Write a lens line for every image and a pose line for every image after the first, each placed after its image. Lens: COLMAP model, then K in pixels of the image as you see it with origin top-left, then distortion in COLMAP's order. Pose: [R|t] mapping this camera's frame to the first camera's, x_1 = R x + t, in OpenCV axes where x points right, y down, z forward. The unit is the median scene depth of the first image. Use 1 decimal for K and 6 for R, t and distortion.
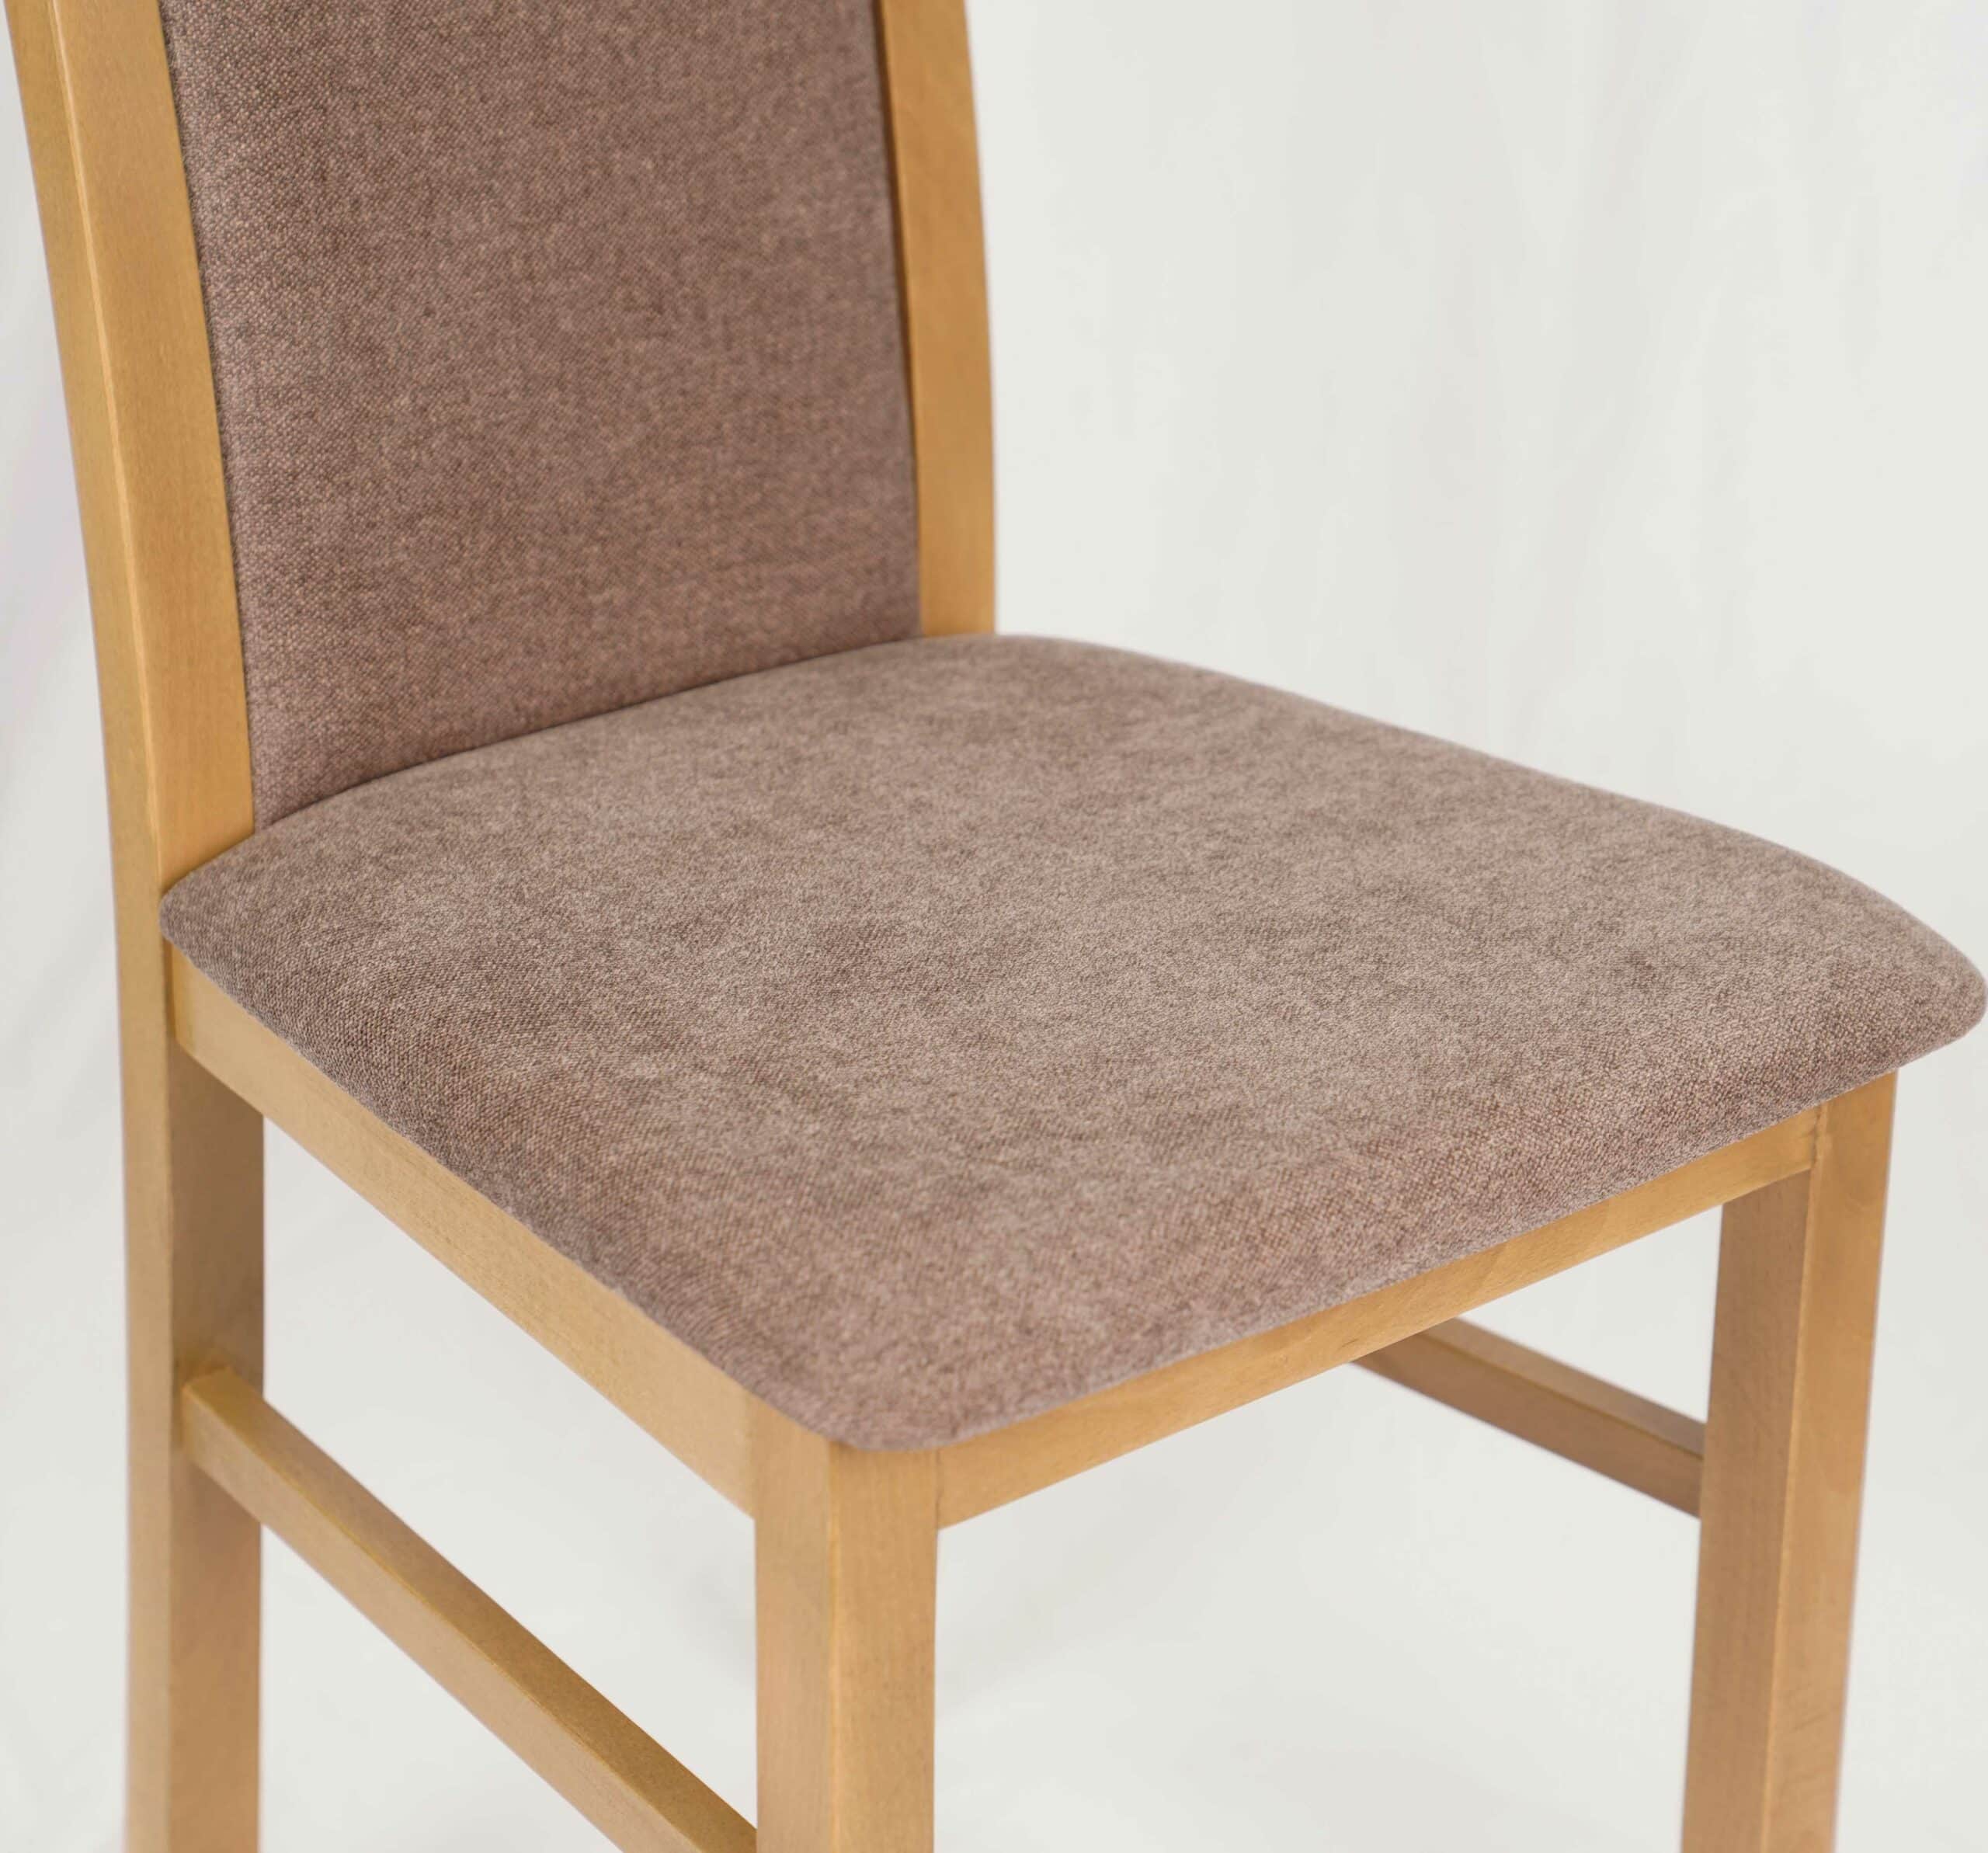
lens RADIAL K [[5770.1, 0, 1029.8], [0, 5770.1, 1128.9], [0, 0, 1]] dist [0.225181, 0.000000]
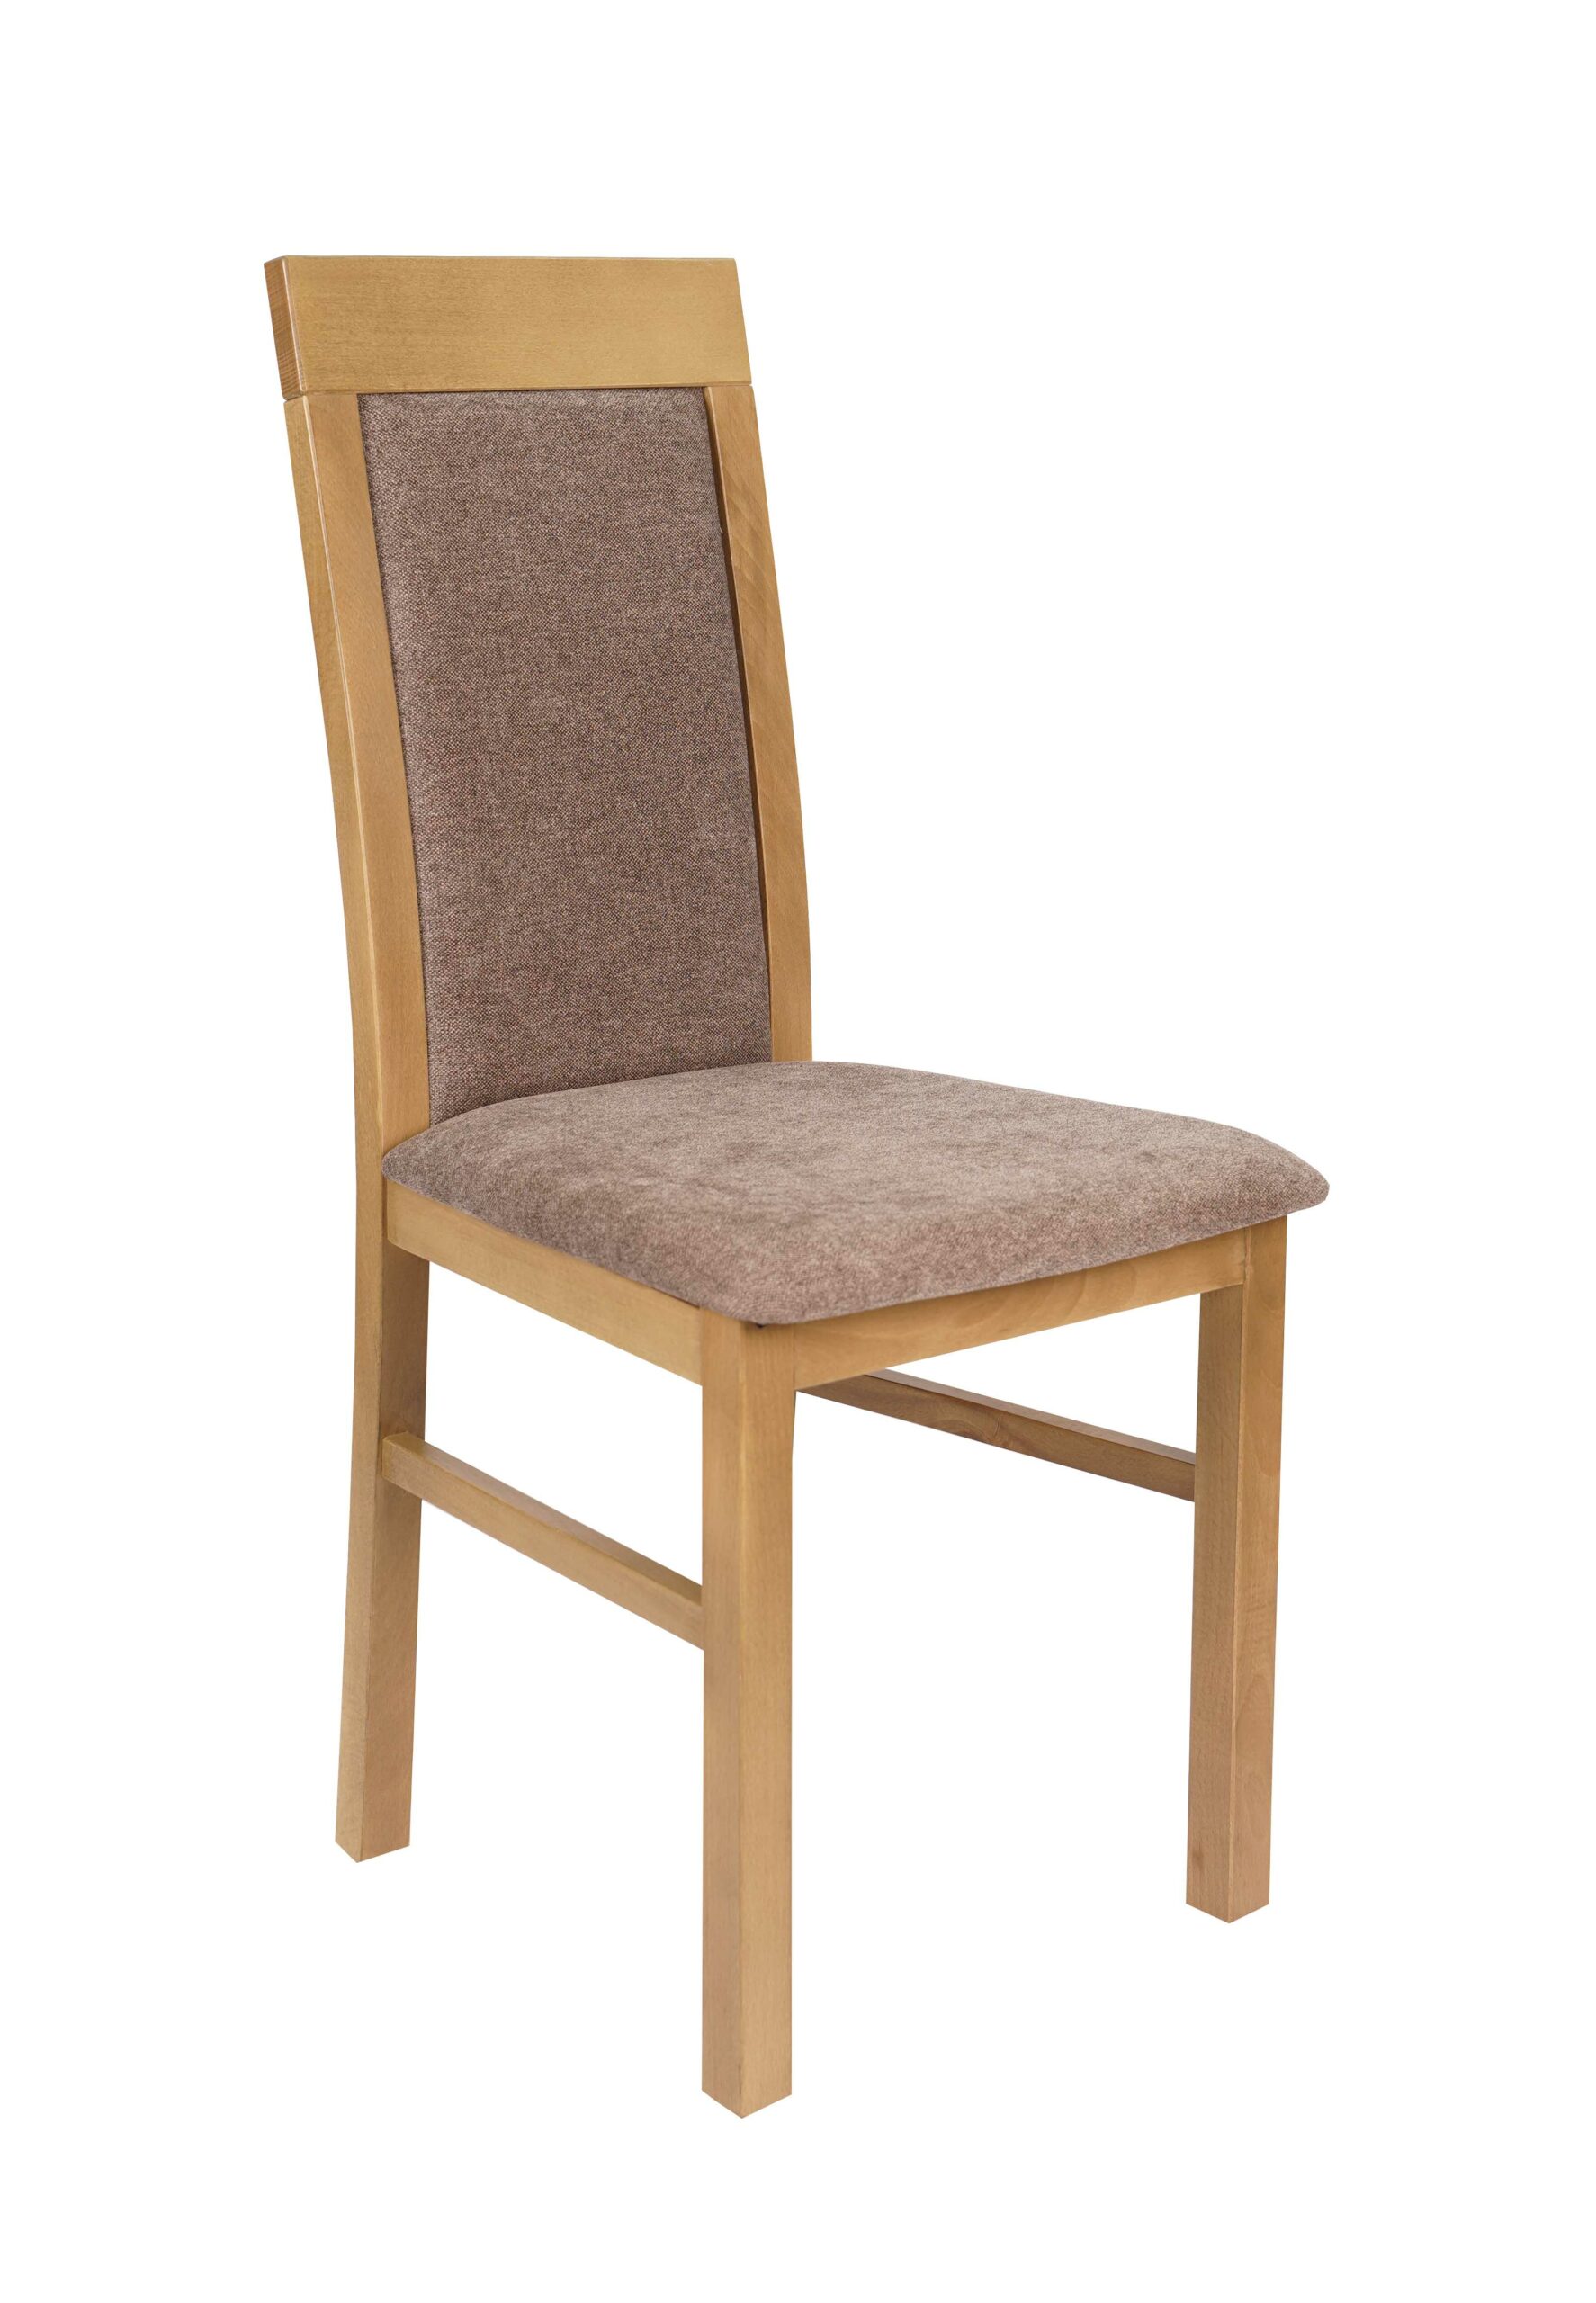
lens RADIAL K [[4196.5, 0, 796.4], [0, 4196.5, 1152.2], [0, 0, 1]] dist [-0.024731, 0.000000]
pose [[0.999974, -0.006981, 0.001850, -0.015098], [0.007217, 0.975740, -0.218813, 0.266024], [-0.000277, 0.218821, 0.975765, -0.362438]]
